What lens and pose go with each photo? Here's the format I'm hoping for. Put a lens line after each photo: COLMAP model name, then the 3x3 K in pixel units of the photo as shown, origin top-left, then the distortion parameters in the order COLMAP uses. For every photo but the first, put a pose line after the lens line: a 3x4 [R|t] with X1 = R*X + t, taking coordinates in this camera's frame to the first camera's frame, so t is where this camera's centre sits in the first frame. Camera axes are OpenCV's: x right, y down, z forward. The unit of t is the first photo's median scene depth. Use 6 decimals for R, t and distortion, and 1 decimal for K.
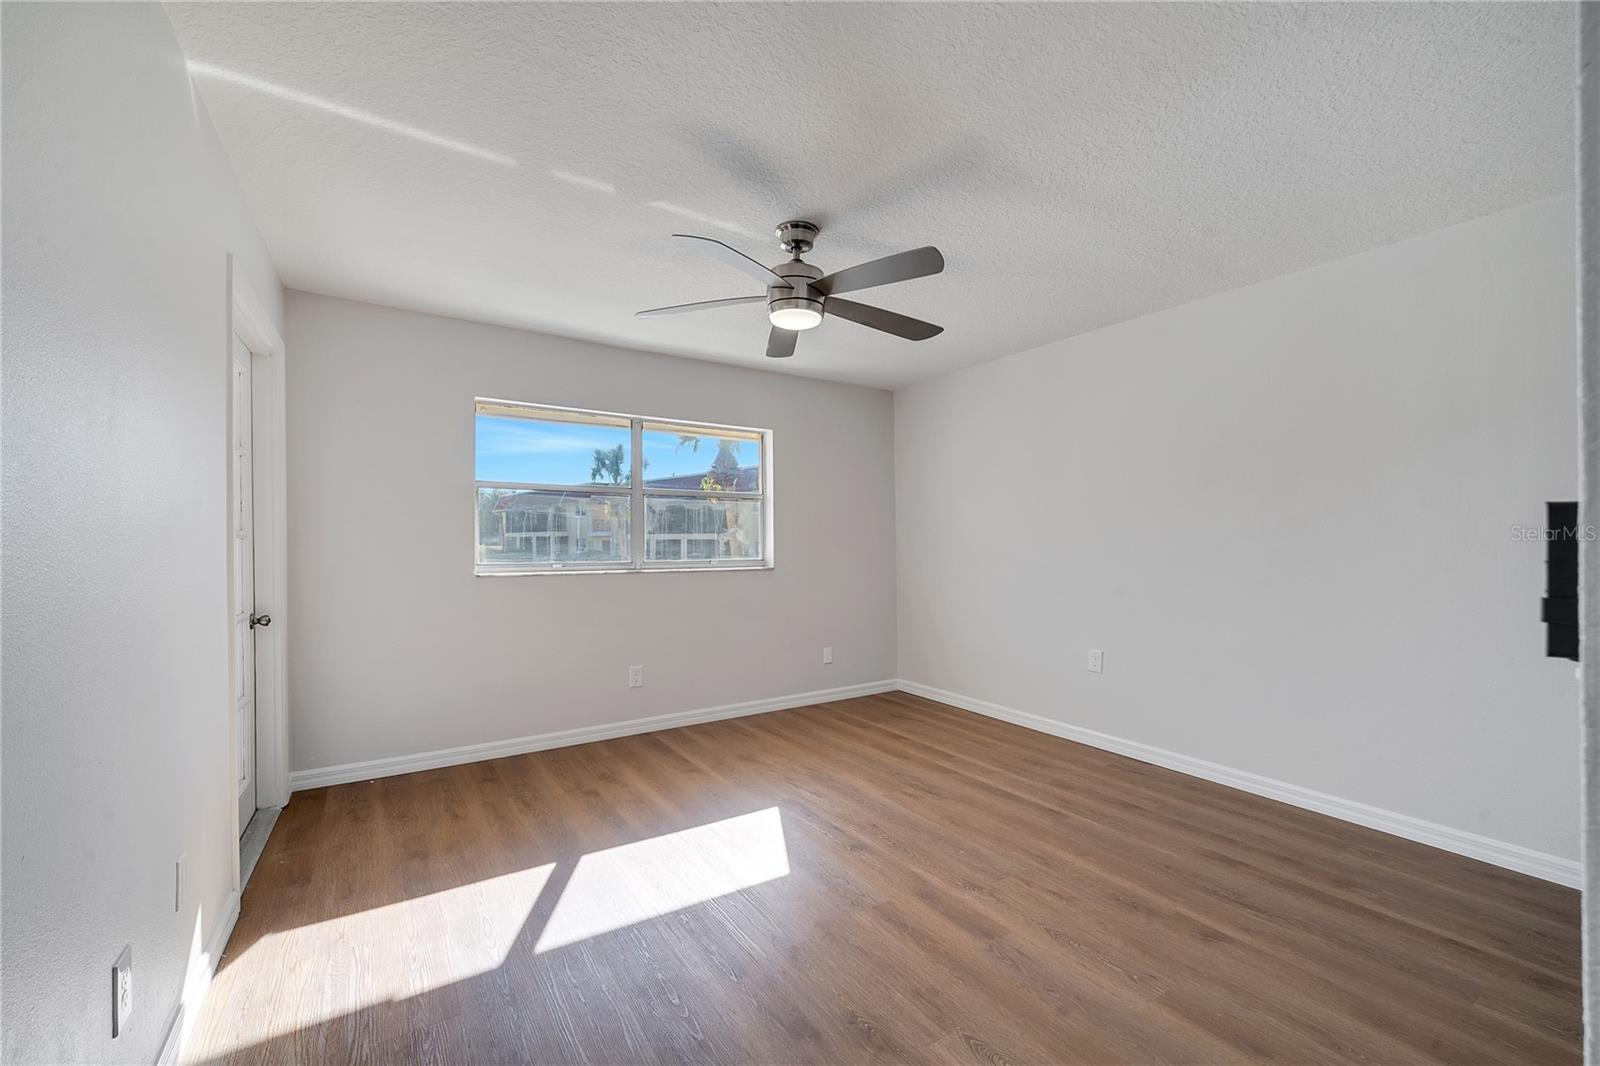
lens RADIAL K [[647.6, 0, 796.6], [0, 647.6, 546.1], [0, 0, 1]] dist [0.000046, -0.000065]
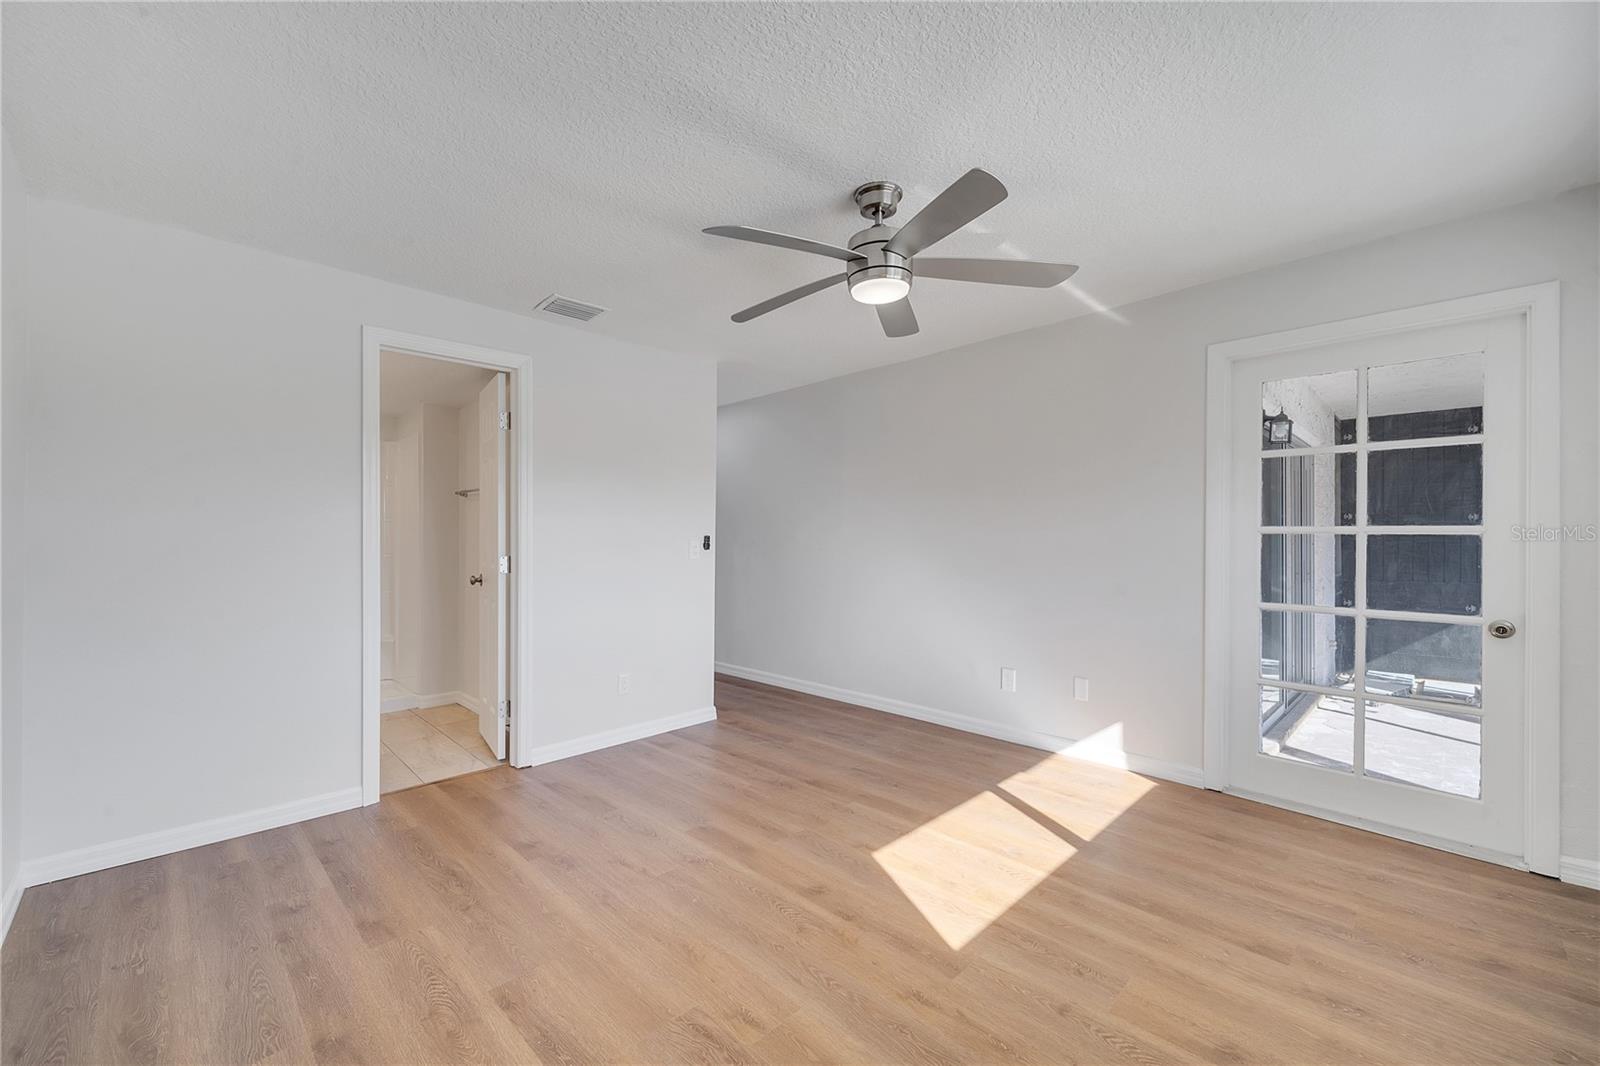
lens RADIAL K [[647.6, 0, 796.6], [0, 647.6, 546.1], [0, 0, 1]] dist [0.000046, -0.000065]
pose [[-0.979023, 0.004639, -0.203699, 0.324048], [0.000919, 0.999831, 0.018351, -0.015236], [0.203750, 0.017778, -0.978862, 2.036386]]
